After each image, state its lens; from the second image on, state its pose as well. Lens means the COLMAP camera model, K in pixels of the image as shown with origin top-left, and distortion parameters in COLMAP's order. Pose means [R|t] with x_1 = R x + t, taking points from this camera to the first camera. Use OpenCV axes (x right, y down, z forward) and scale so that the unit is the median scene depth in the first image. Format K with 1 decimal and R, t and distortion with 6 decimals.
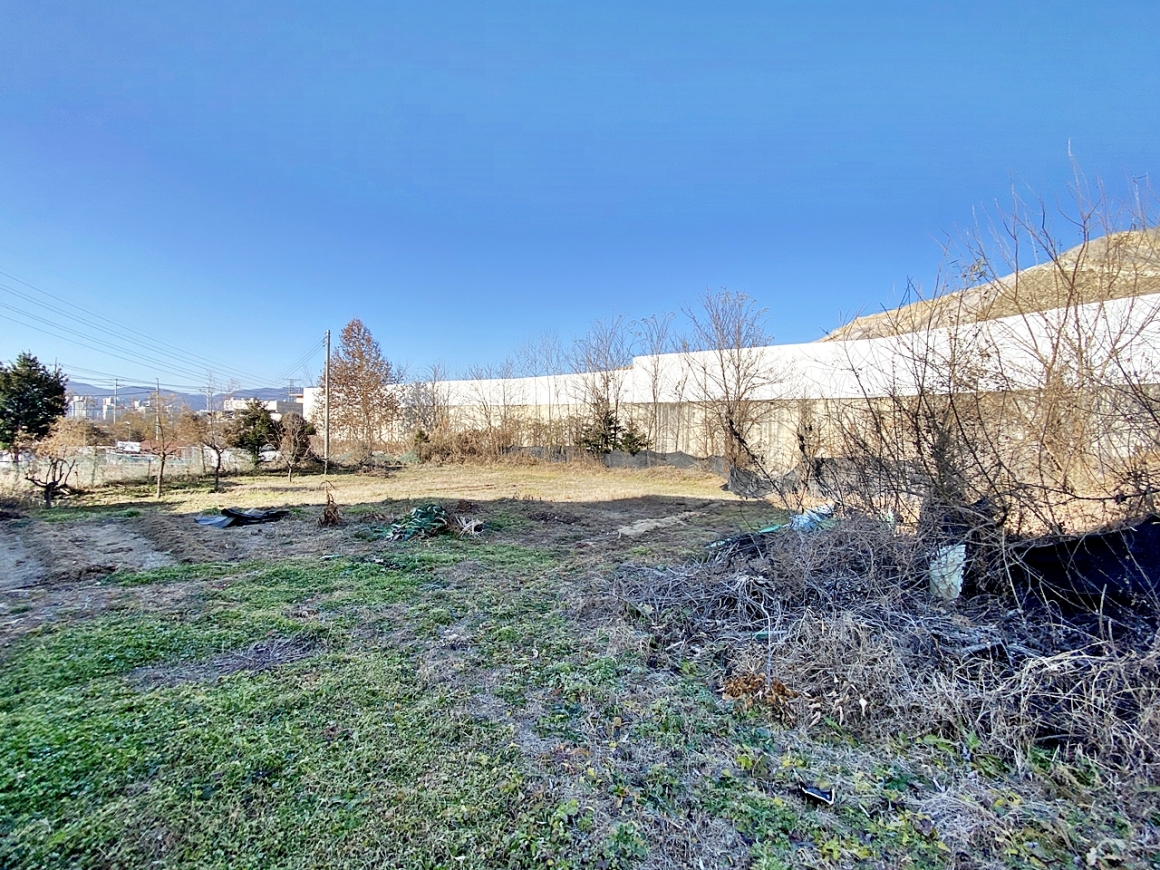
lens RADIAL K [[463.4, 0, 581.6], [0, 463.4, 441.2], [0, 0, 1]] dist [0.010954, -0.016706]
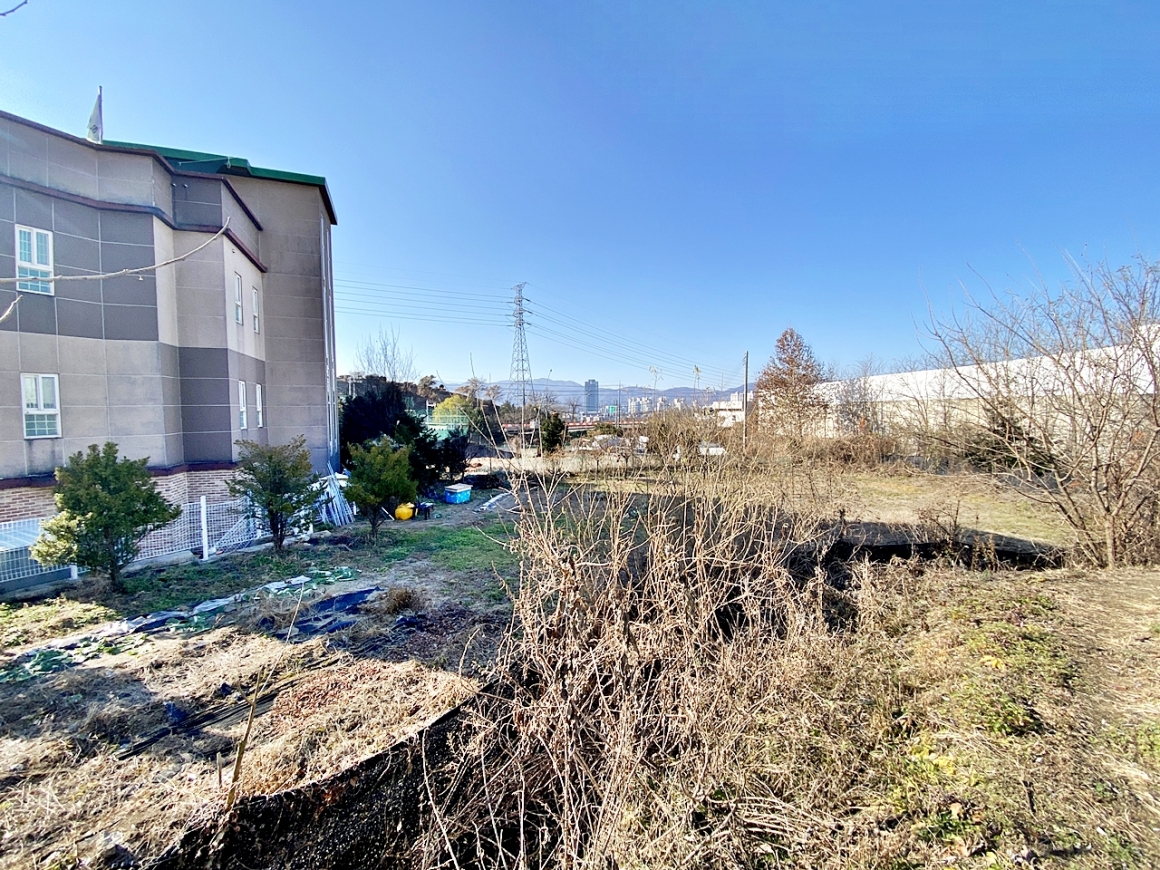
lens RADIAL K [[463.4, 0, 575.8], [0, 463.4, 439.6], [0, 0, 1]] dist [0.010954, -0.016706]
pose [[0.551531, 0.019211, -0.833933, 0.544985], [0.002761, 0.999687, 0.024856, -0.085384], [0.834150, -0.016011, 0.551305, -0.135791]]
